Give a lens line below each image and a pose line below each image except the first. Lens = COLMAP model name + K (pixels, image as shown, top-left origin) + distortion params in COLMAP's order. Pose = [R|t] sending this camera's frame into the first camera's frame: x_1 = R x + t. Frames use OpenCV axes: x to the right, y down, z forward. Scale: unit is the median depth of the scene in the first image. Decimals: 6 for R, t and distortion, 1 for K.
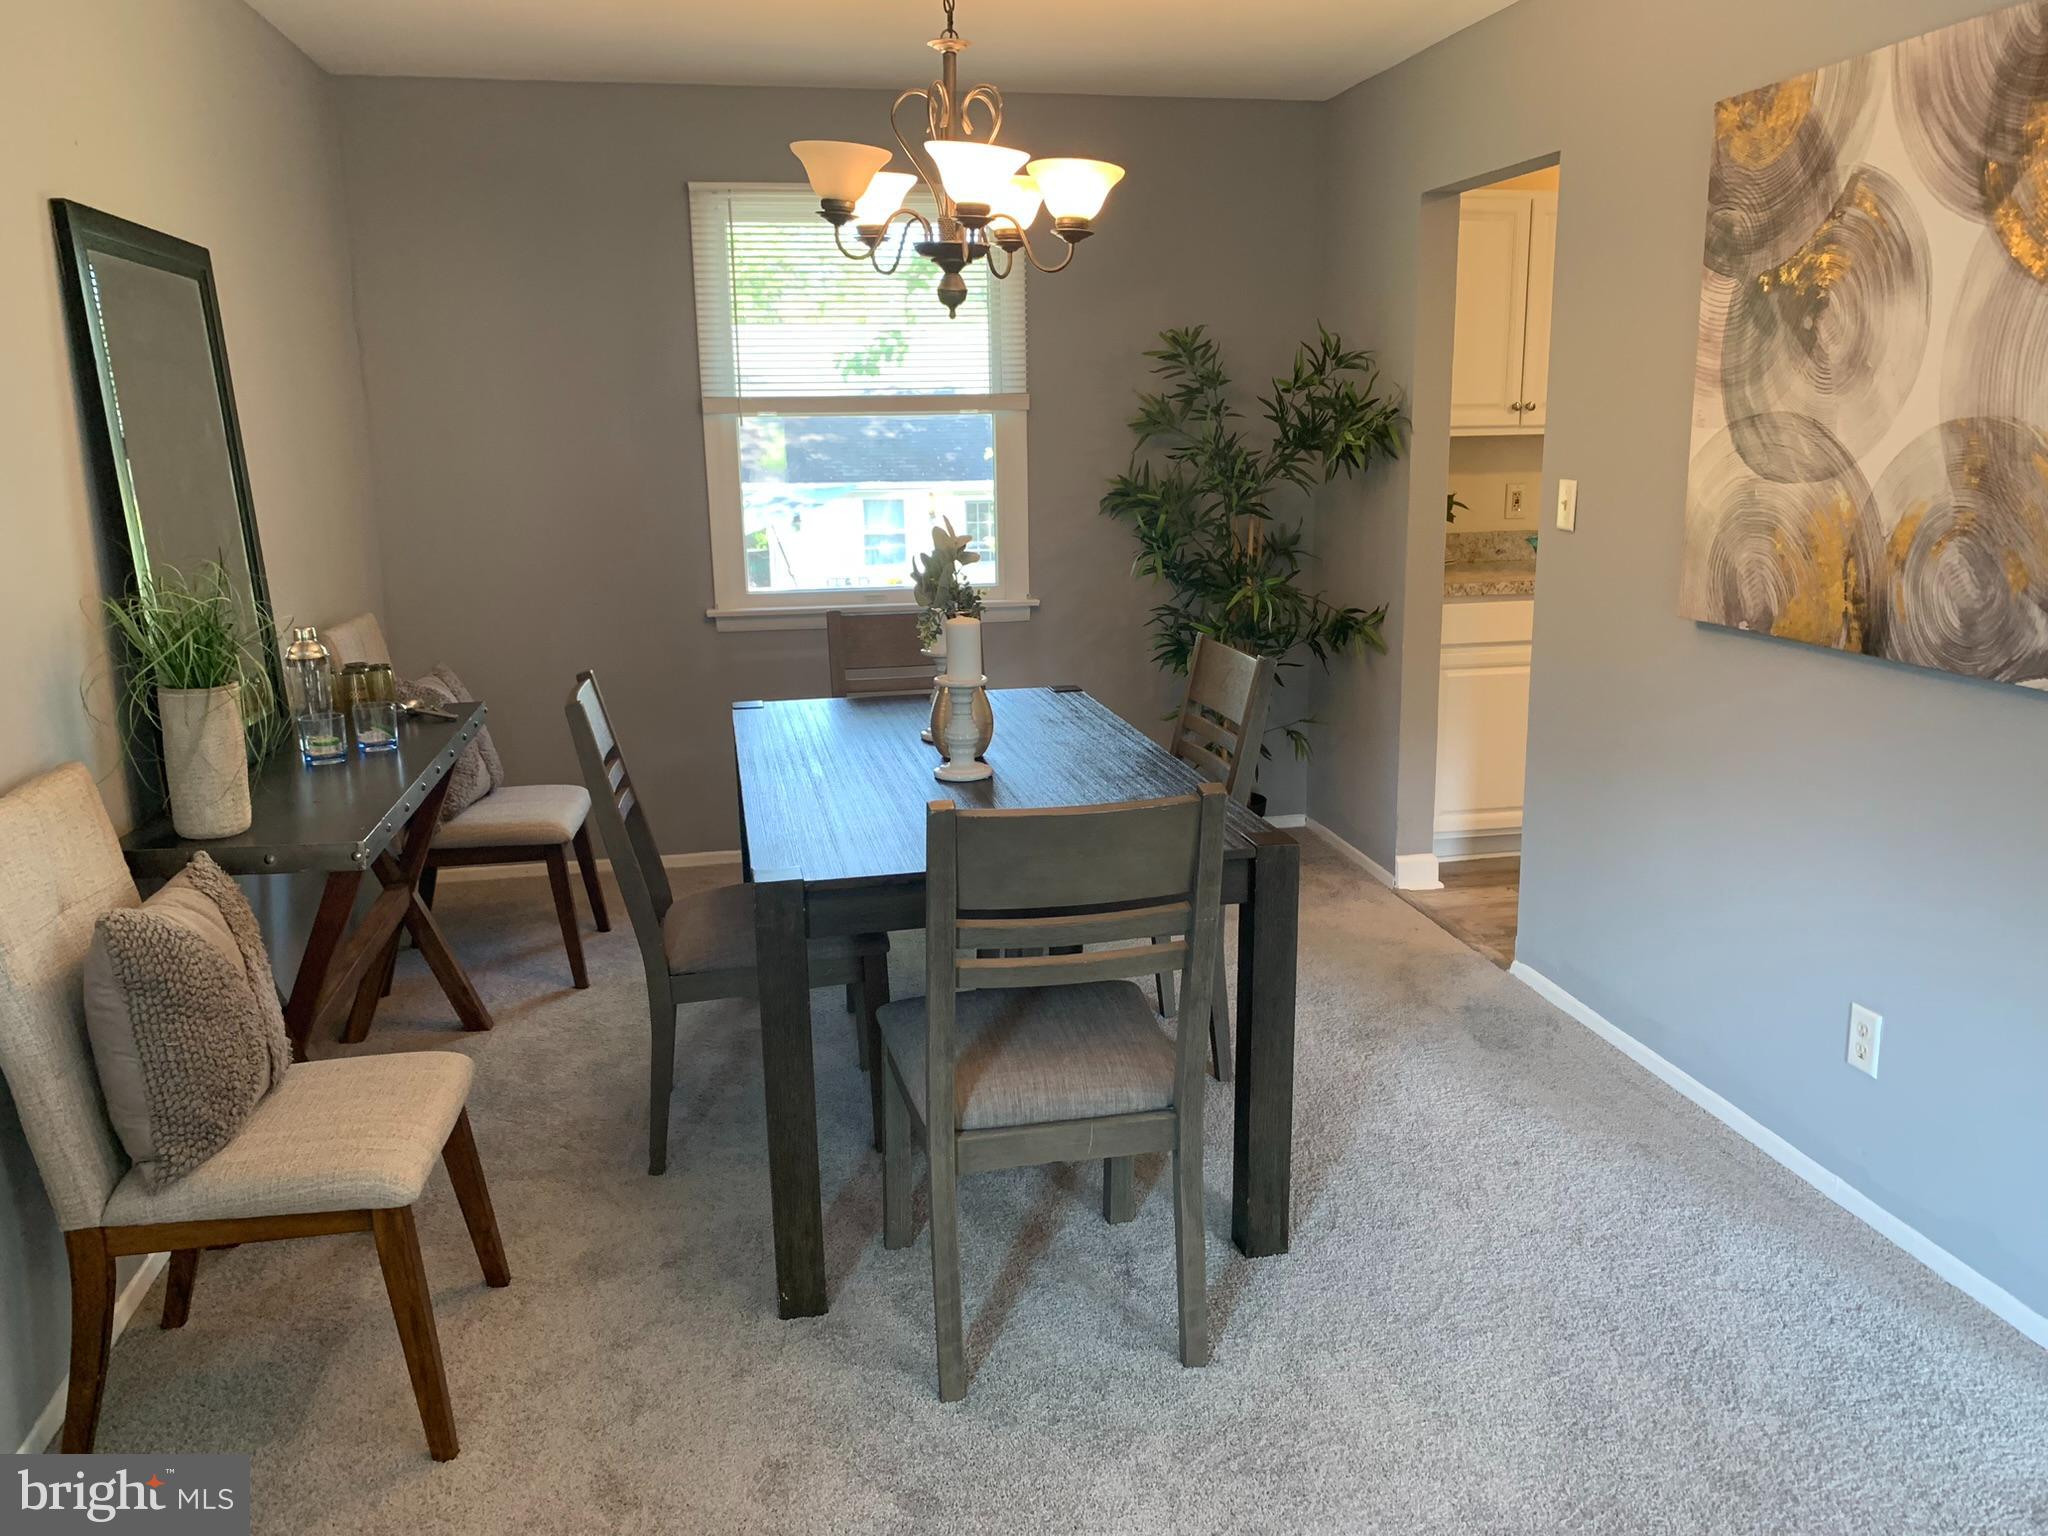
lens RADIAL K [[1554.9, 0, 987.9], [0, 1554.9, 742.4], [0, 0, 1]] dist [0.023084, -0.028710]
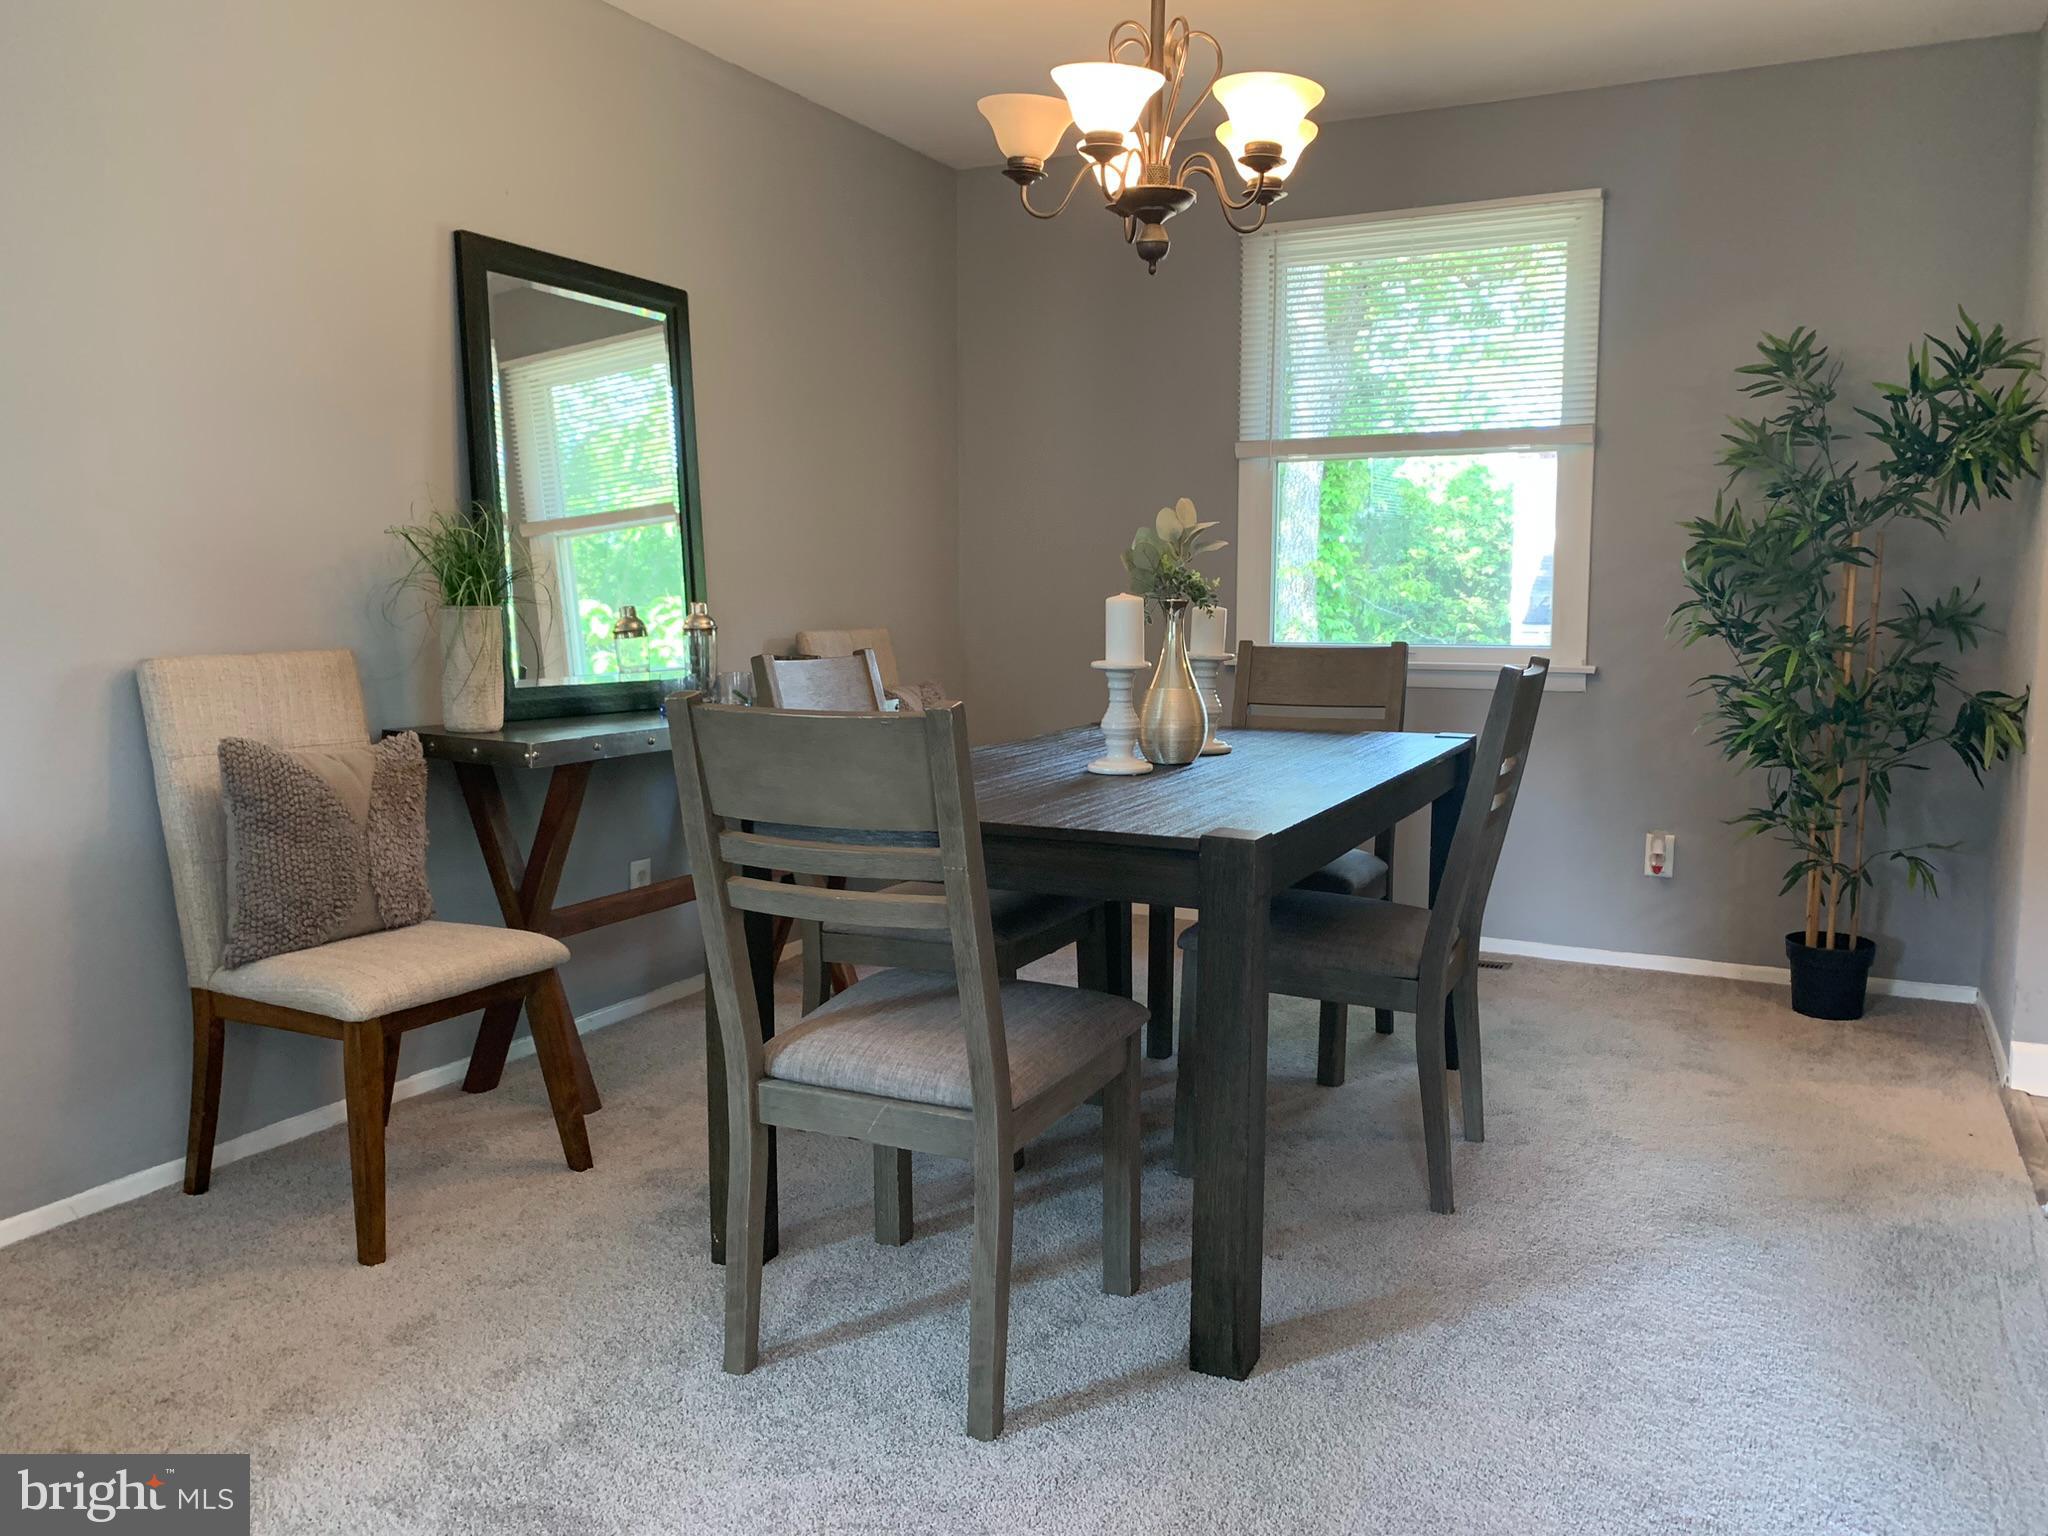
lens RADIAL K [[1554.9, 0, 1035.2], [0, 1554.9, 735.4], [0, 0, 1]] dist [0.023084, -0.028710]
pose [[0.798877, 0.076737, -0.596579, 0.360248], [-0.138959, 0.988543, -0.058925, 0.045390], [0.585223, 0.129974, 0.800388, 0.180935]]
